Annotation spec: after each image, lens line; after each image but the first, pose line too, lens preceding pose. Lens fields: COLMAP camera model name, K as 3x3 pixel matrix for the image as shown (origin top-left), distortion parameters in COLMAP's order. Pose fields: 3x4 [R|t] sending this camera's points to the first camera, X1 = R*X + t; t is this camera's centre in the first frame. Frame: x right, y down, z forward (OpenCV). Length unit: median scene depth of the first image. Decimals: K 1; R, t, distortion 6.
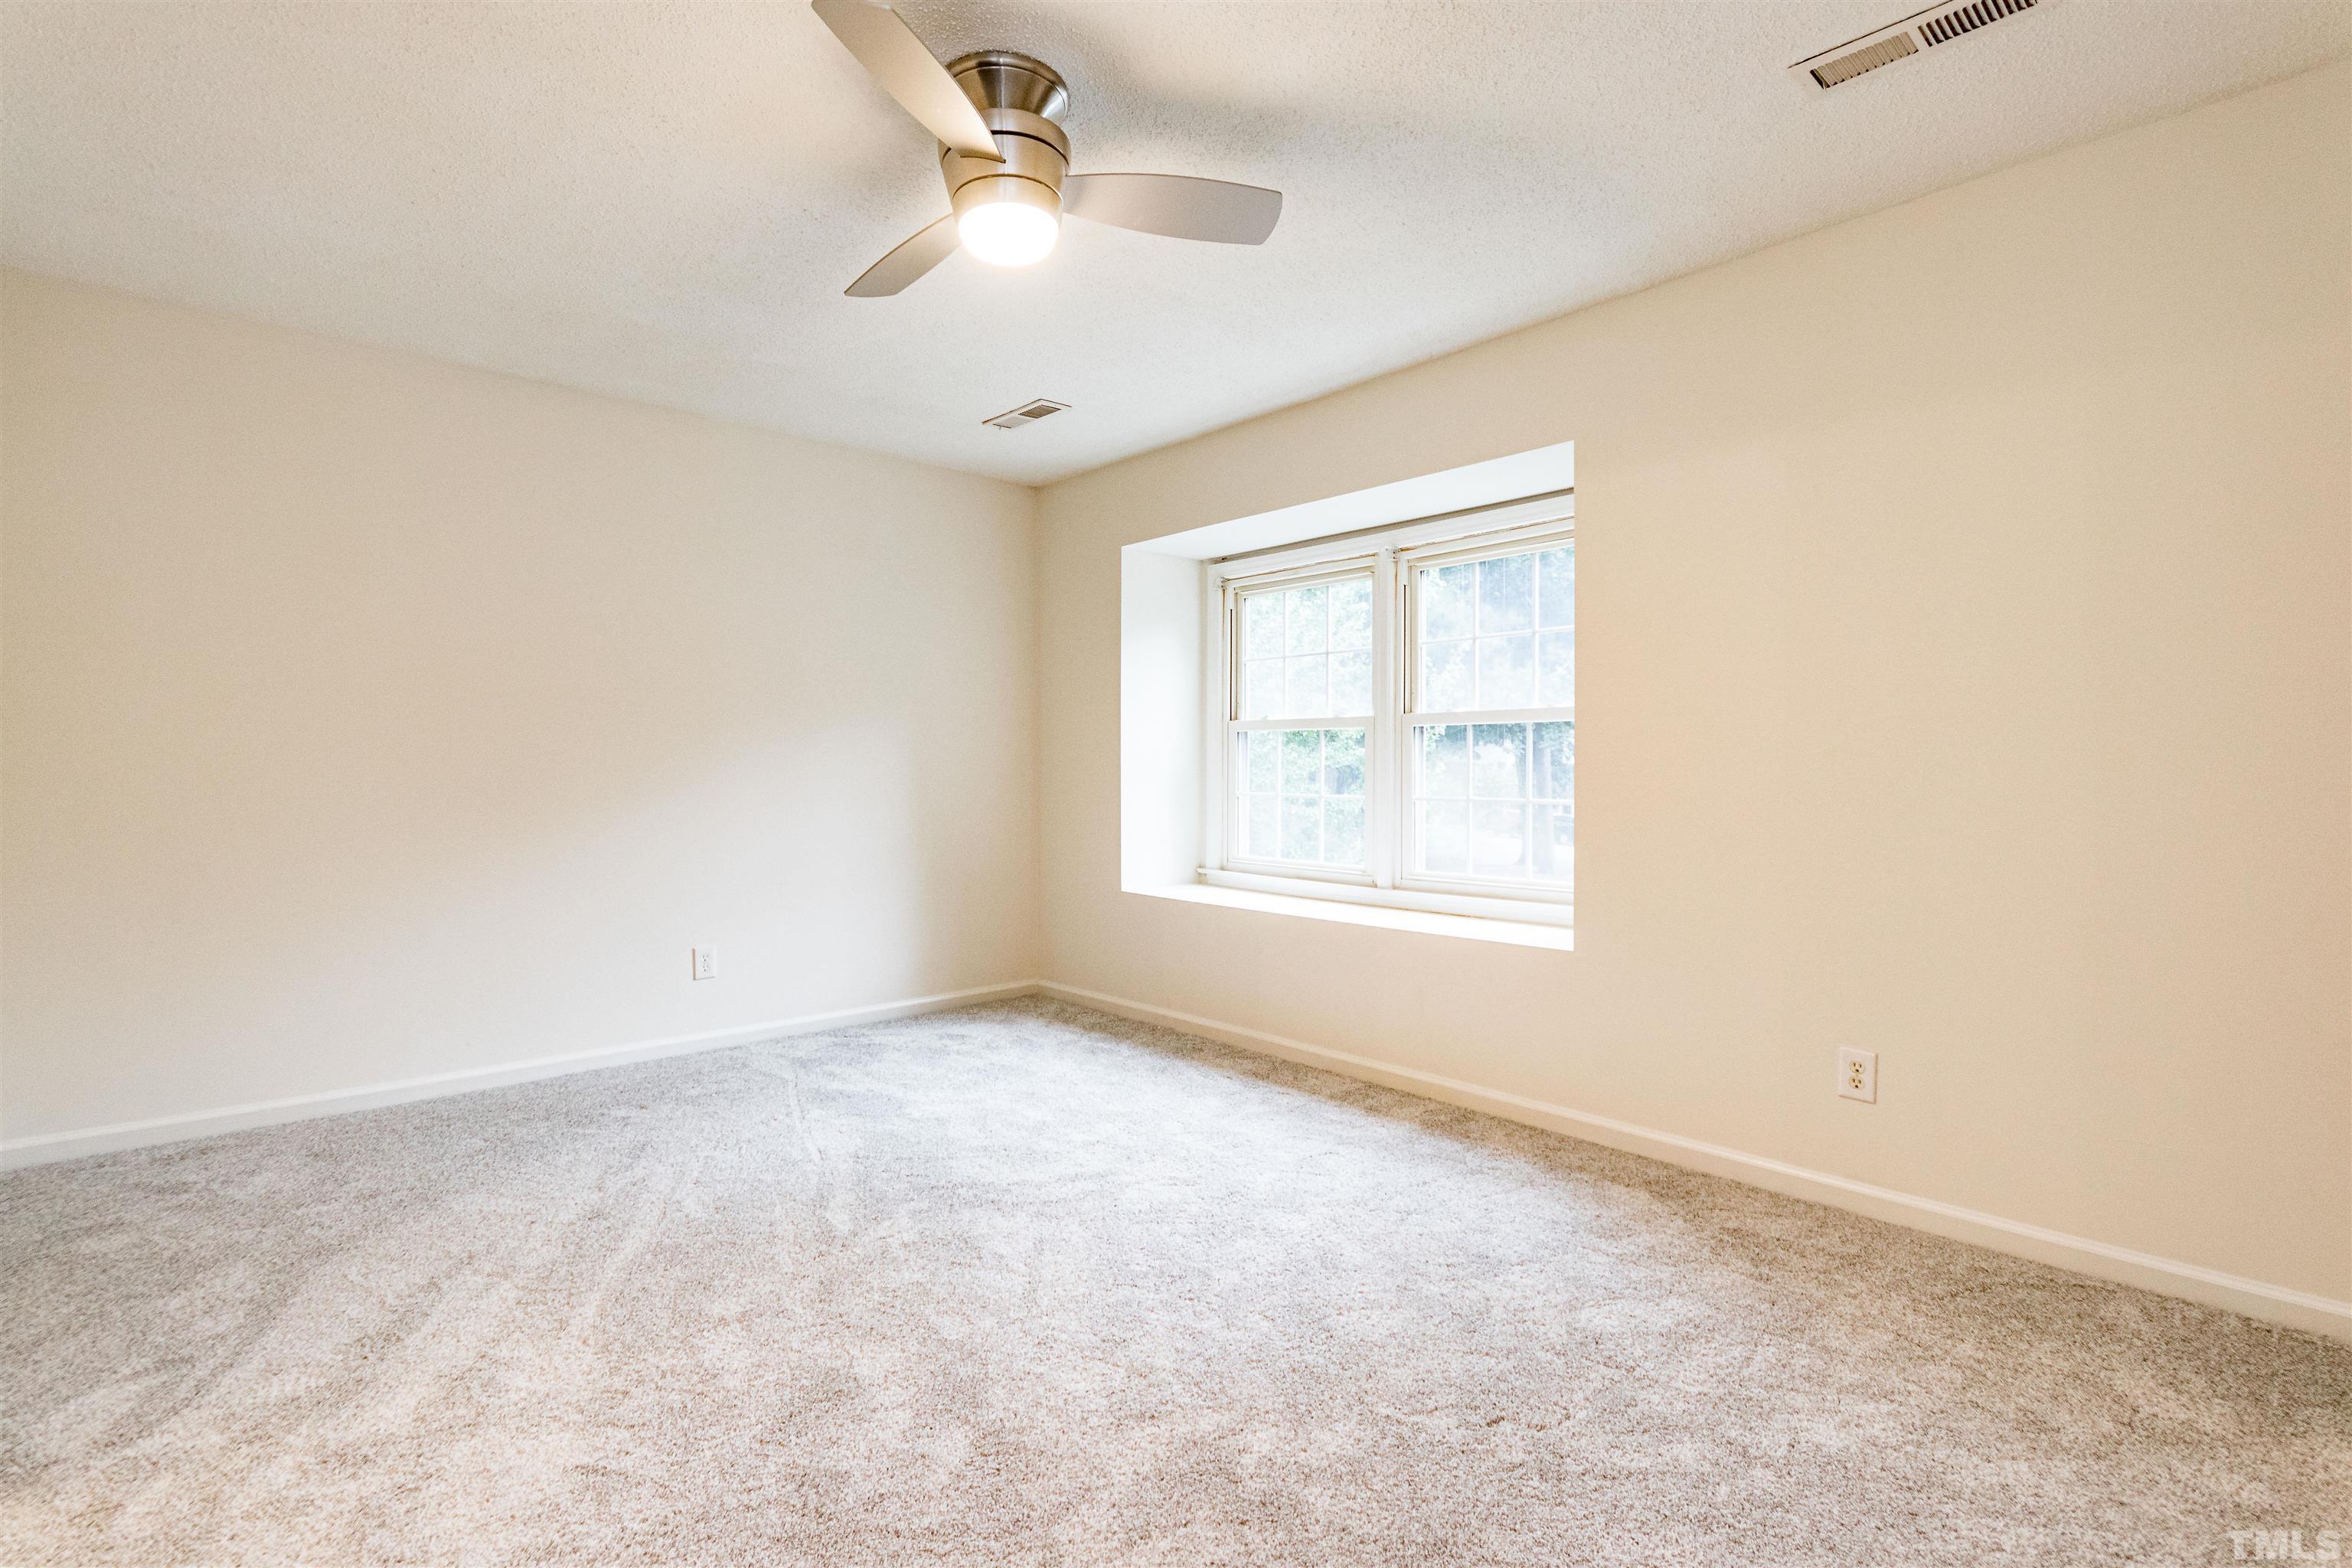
lens RADIAL K [[1106.4, 0, 1171.1], [0, 1106.4, 784.2], [0, 0, 1]] dist [0.003957, 0.000722]
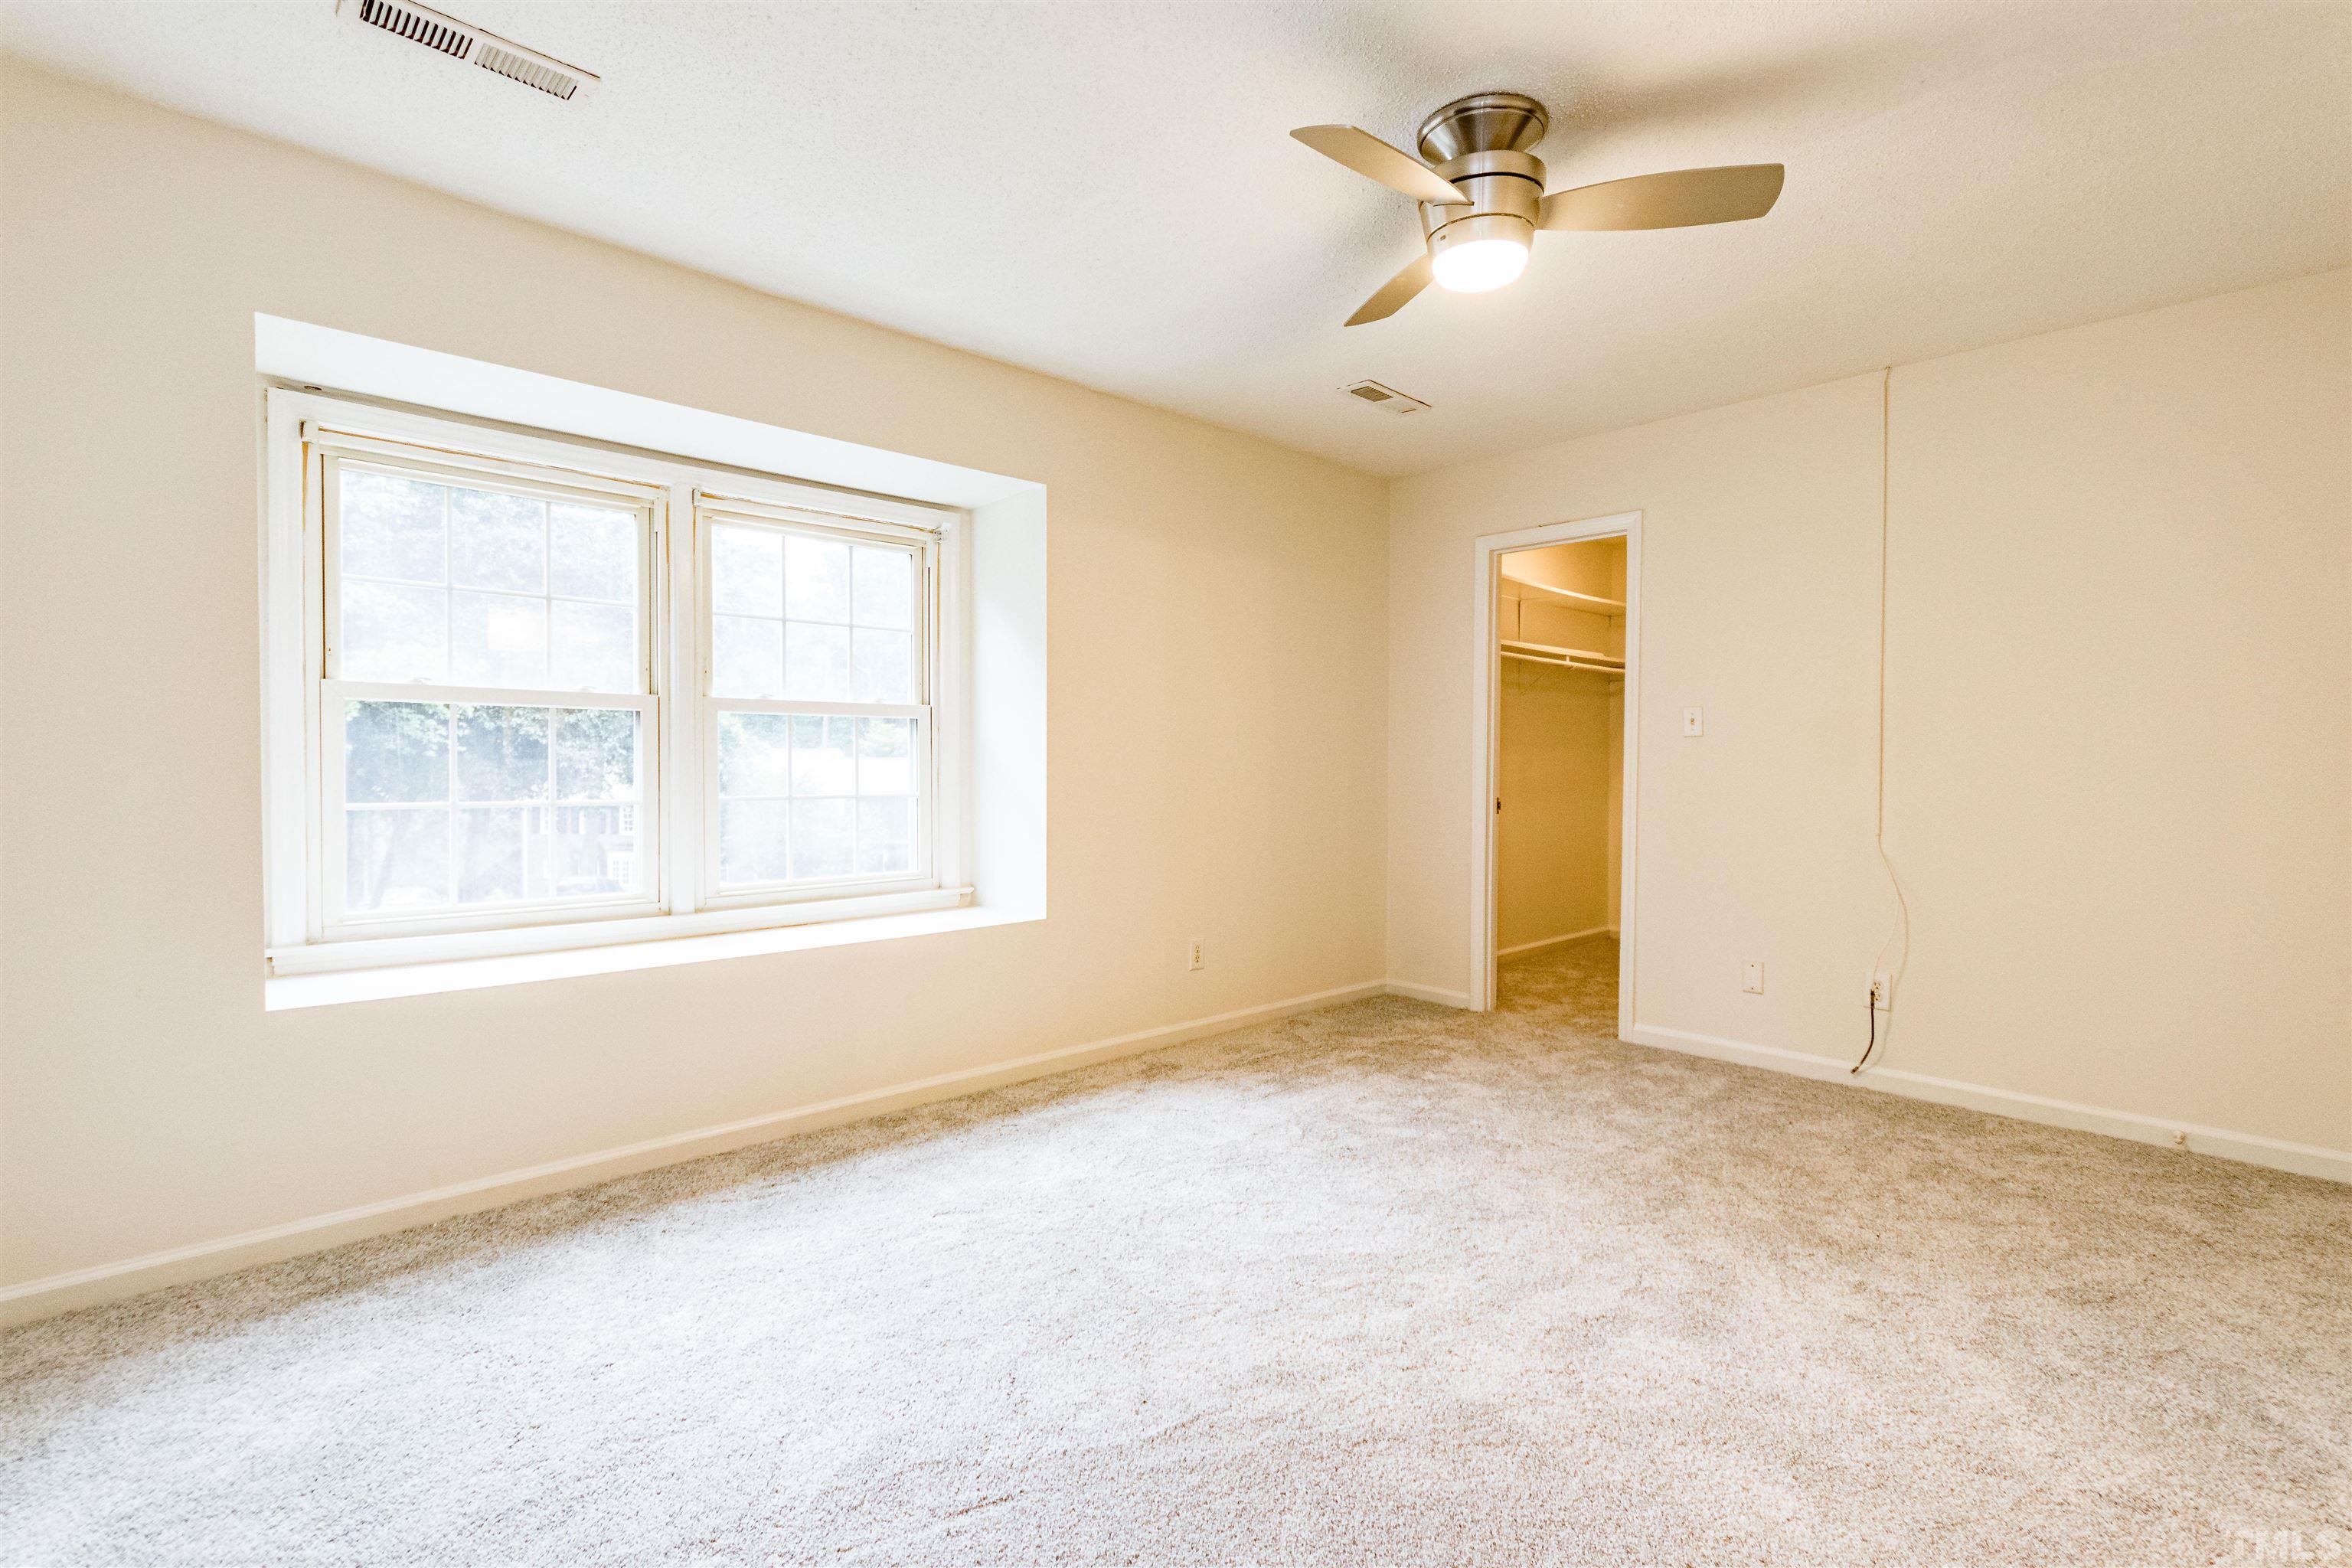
lens RADIAL K [[1083.7, 0, 1174.4], [0, 1083.7, 780.1], [0, 0, 1]] dist [0.002884, -0.001671]
pose [[-0.026463, -0.017111, 0.999503, -0.624492], [0.014835, 0.999737, 0.017507, -0.010902], [-0.999540, 0.015291, -0.026203, 0.703562]]
